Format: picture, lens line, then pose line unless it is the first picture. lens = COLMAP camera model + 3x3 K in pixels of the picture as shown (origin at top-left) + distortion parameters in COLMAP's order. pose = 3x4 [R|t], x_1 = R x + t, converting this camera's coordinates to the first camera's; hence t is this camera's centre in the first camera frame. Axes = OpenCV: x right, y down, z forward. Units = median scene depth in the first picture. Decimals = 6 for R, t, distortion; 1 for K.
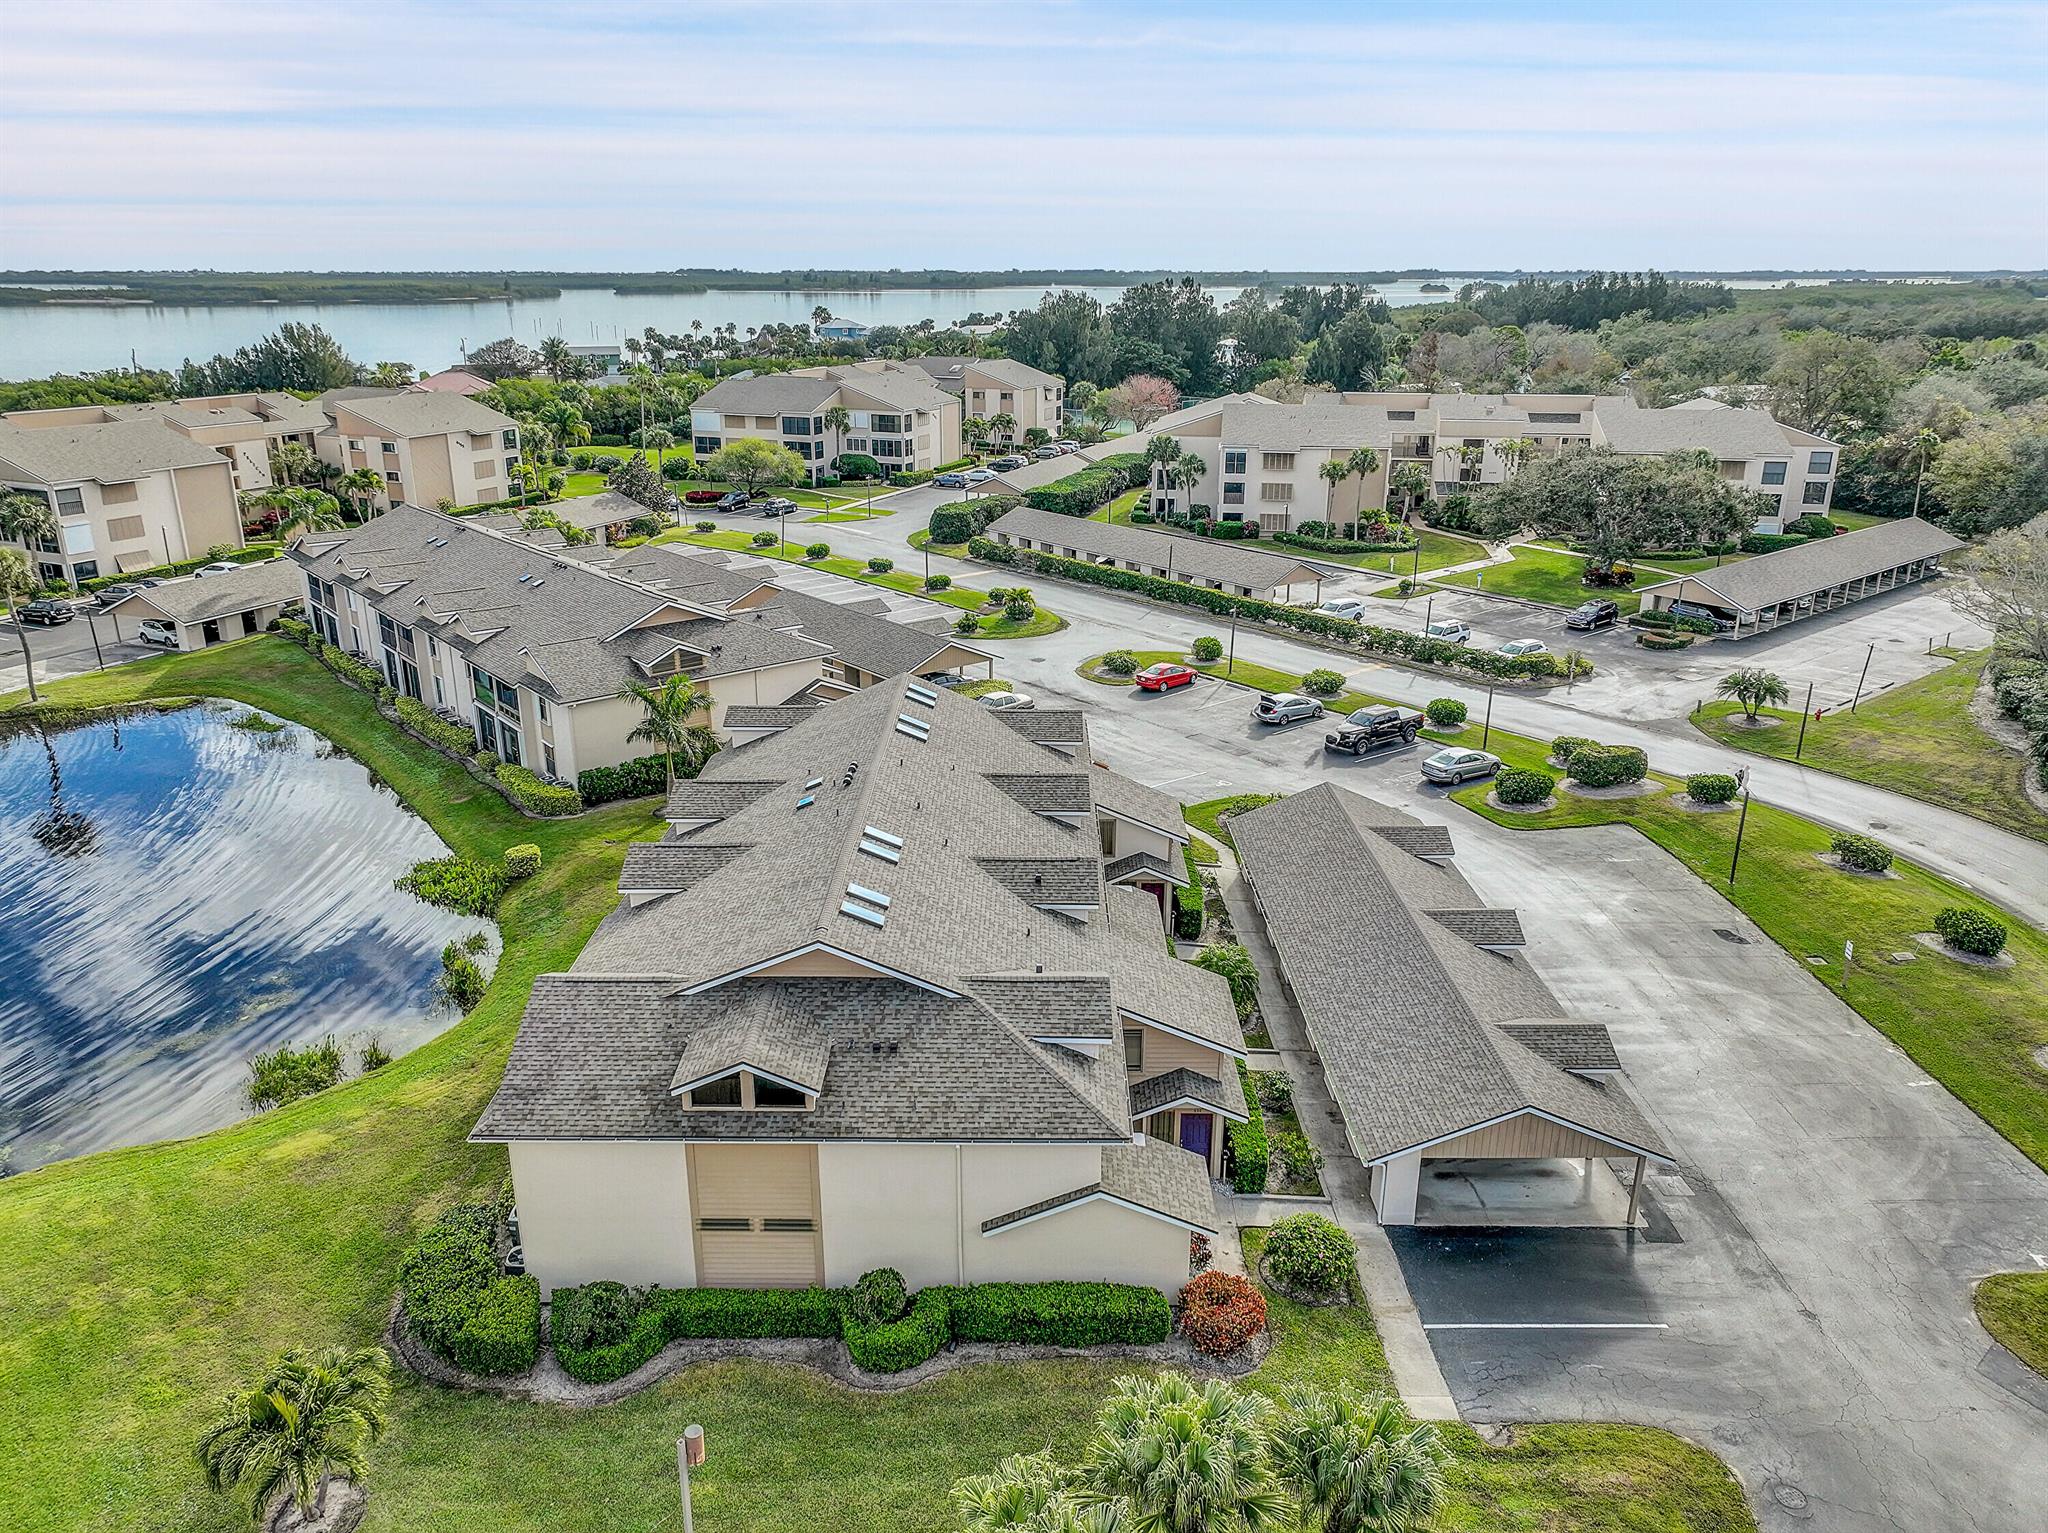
lens RADIAL K [[1440.9, 0, 1022.2], [0, 1440.9, 763.2], [0, 0, 1]] dist [-0.001155, 0.015173]
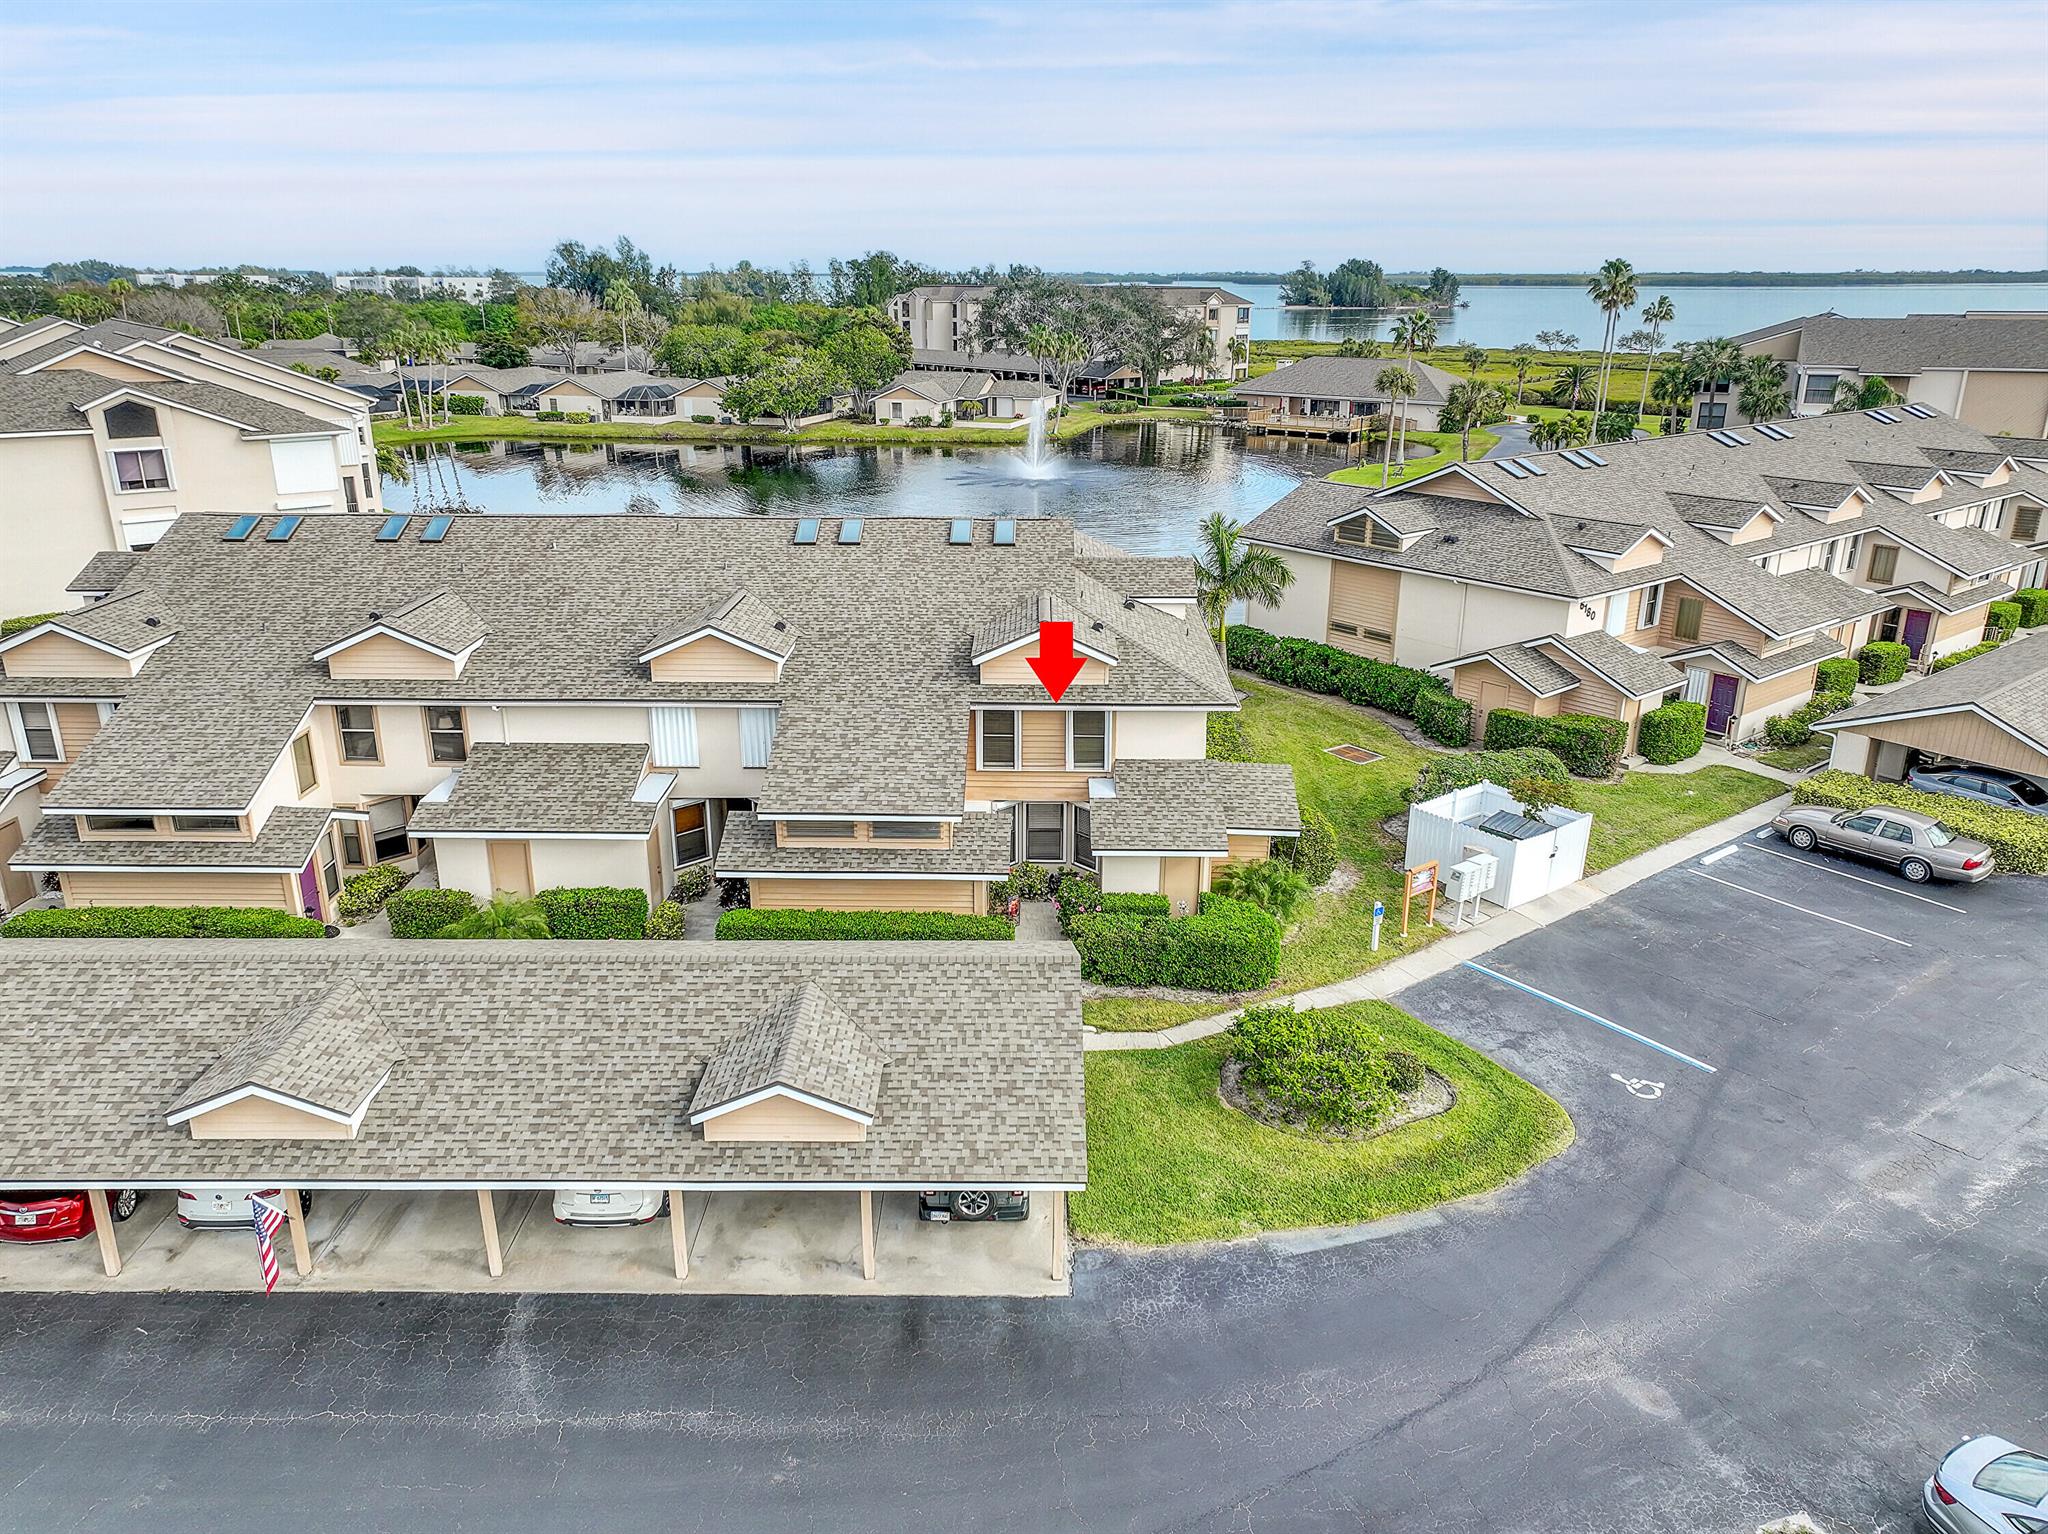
lens RADIAL K [[1440.9, 0, 1023.1], [0, 1440.9, 758.4], [0, 0, 1]] dist [-0.001155, 0.015173]
pose [[-0.011900, 0.318568, -0.947825, 0.354285], [-0.324535, 0.895349, 0.305005, -0.095550], [0.945799, 0.311232, 0.092732, 0.564693]]
